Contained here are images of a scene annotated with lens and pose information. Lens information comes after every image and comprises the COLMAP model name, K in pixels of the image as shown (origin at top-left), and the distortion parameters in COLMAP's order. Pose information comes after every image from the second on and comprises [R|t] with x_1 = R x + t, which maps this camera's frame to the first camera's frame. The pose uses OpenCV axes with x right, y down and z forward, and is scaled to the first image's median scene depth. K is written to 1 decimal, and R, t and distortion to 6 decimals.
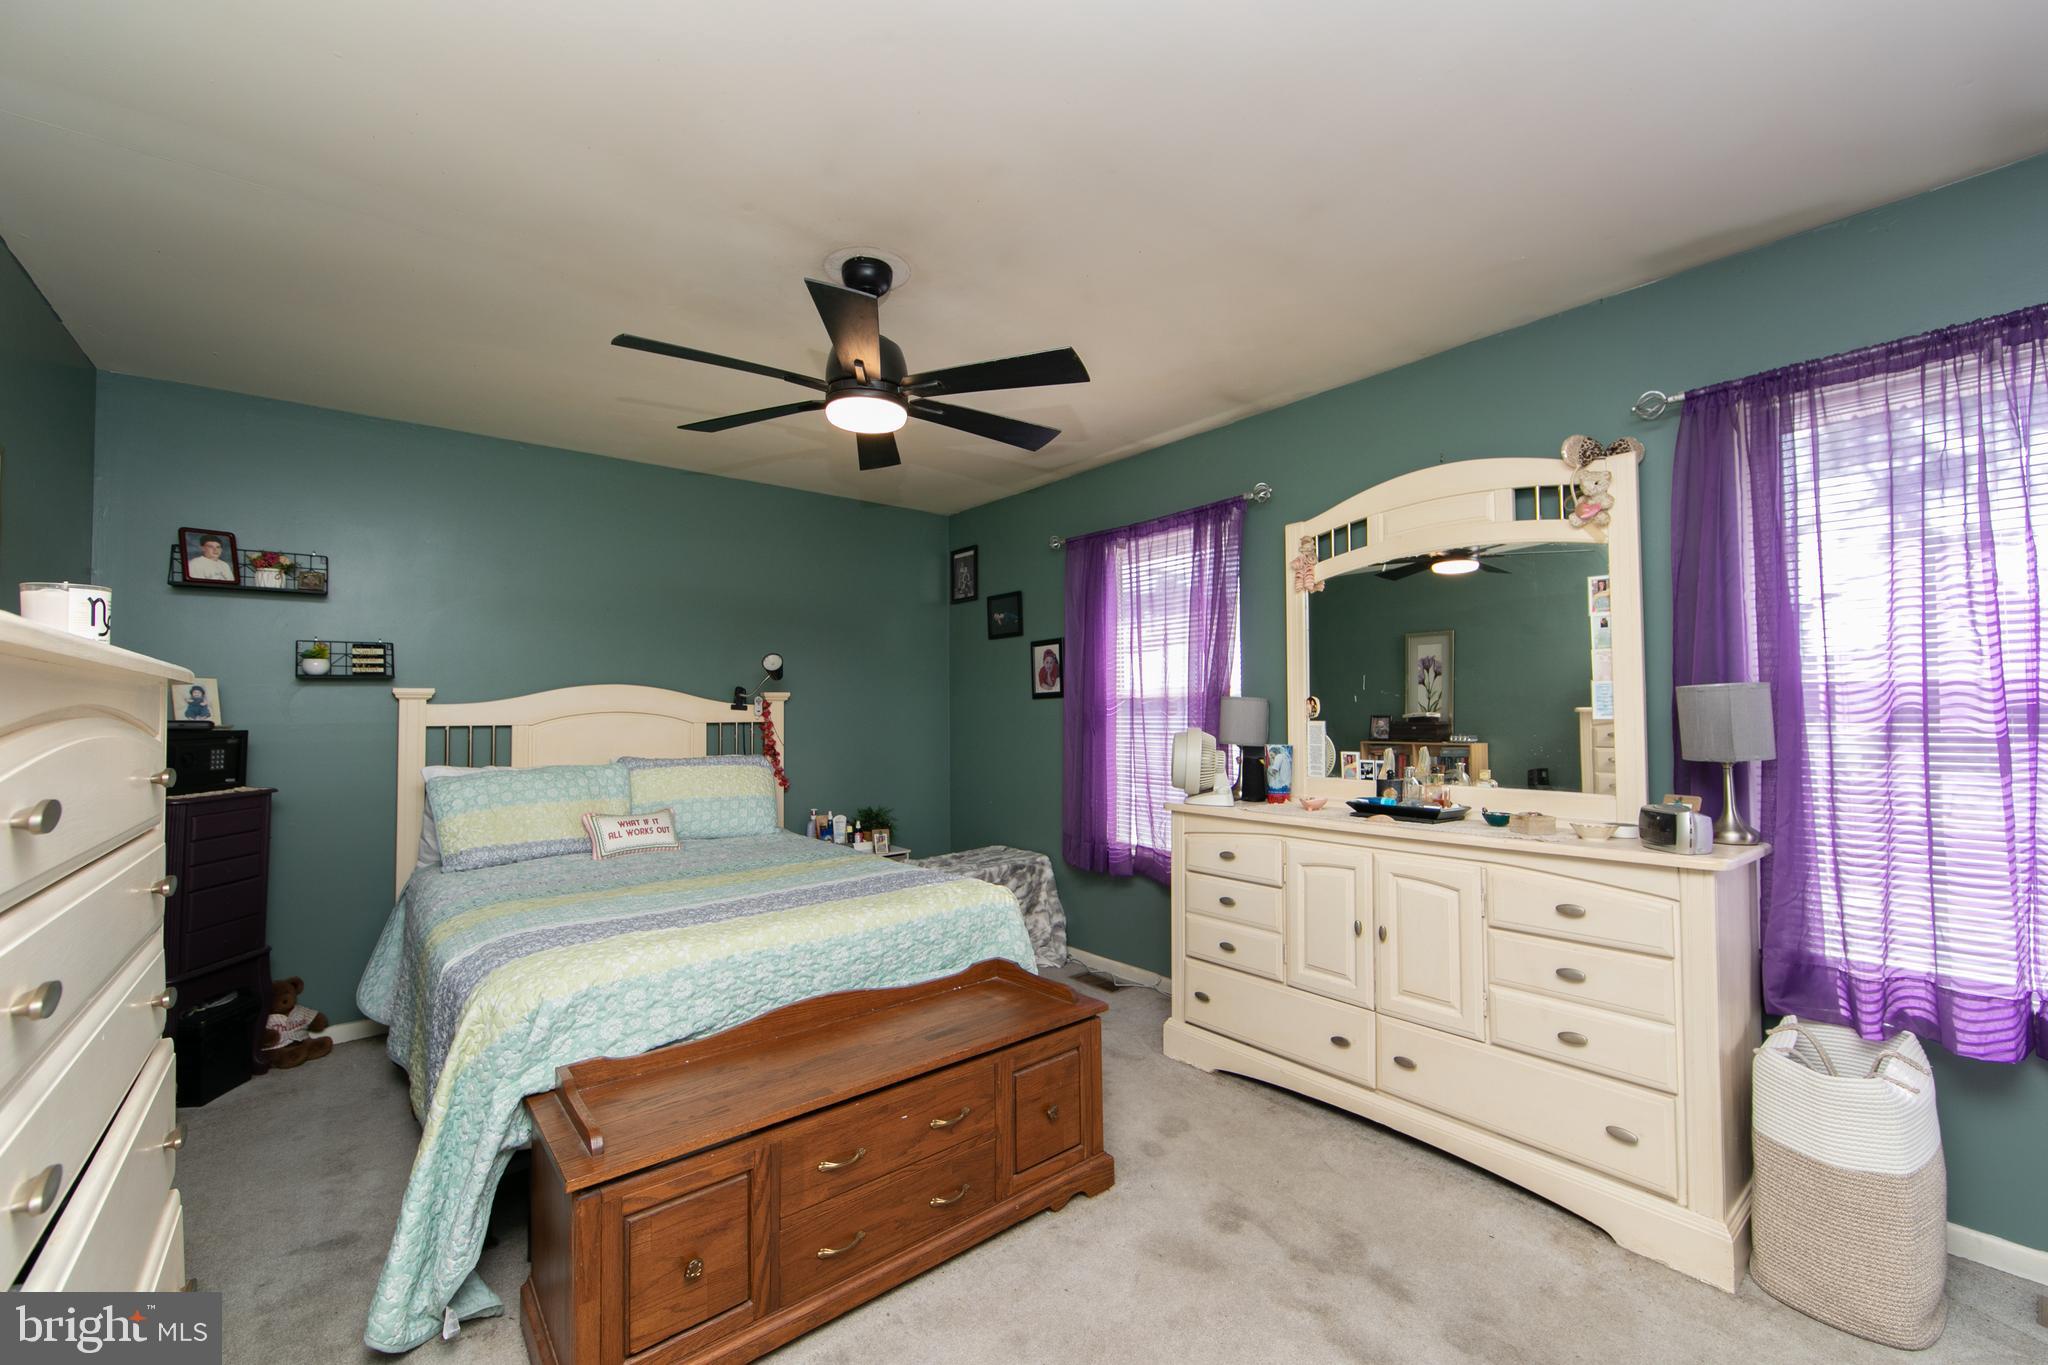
lens RADIAL K [[801.4, 0, 1025.4], [0, 801.4, 684.8], [0, 0, 1]] dist [-0.004180, 0.000030]
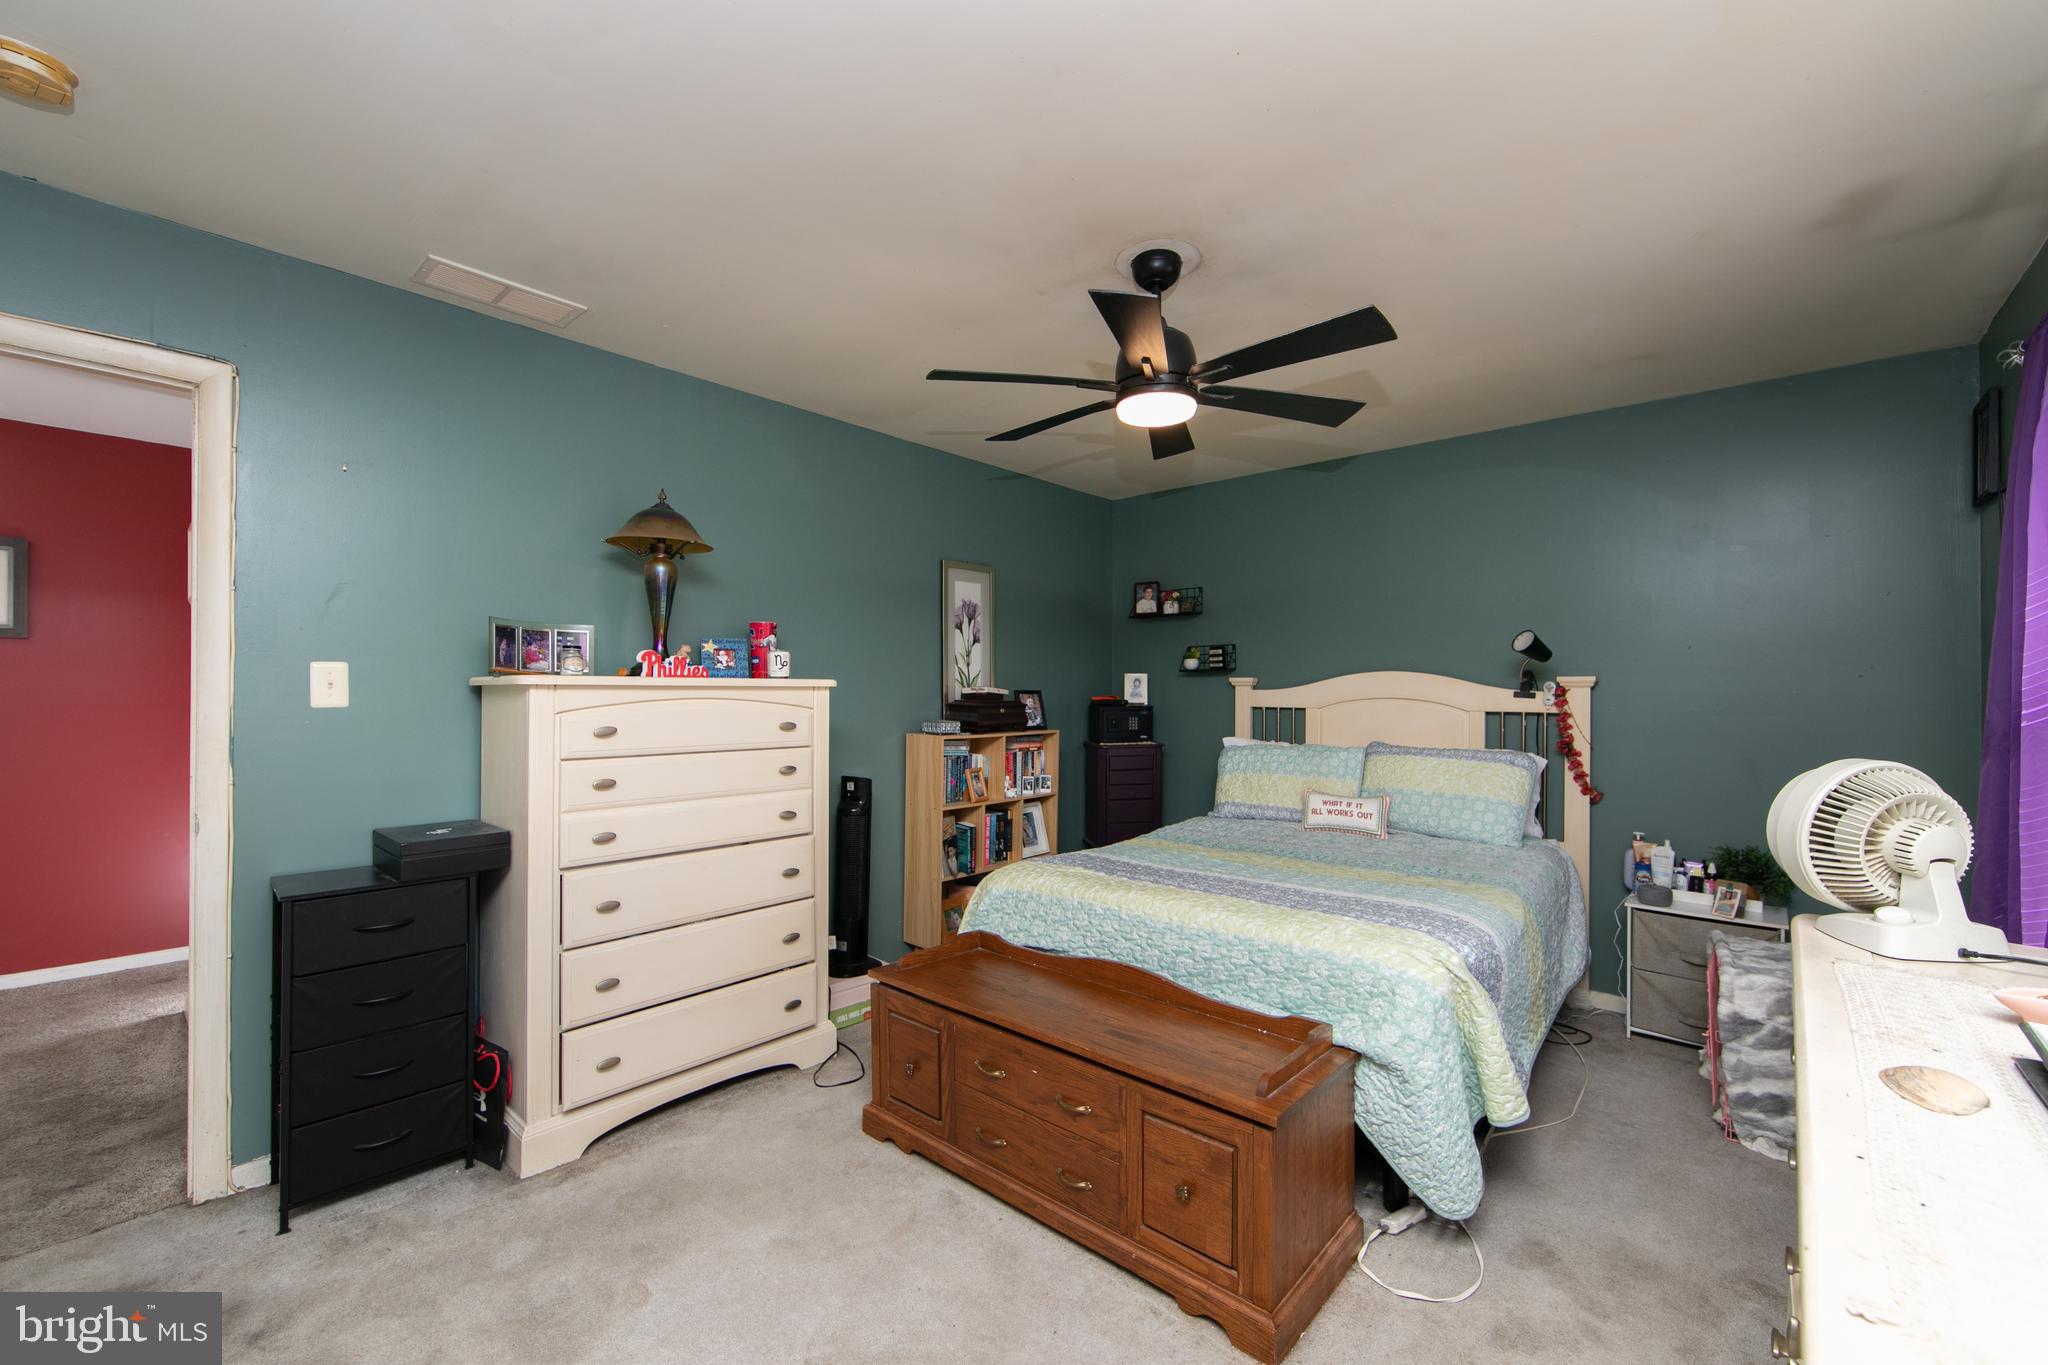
lens RADIAL K [[801.4, 0, 1025.4], [0, 801.4, 684.8], [0, 0, 1]] dist [-0.004180, 0.000030]
pose [[0.184714, 0.001093, -0.982792, 0.506452], [0.025474, 0.999658, 0.005899, -0.001060], [0.982462, -0.026125, 0.184623, 0.431955]]
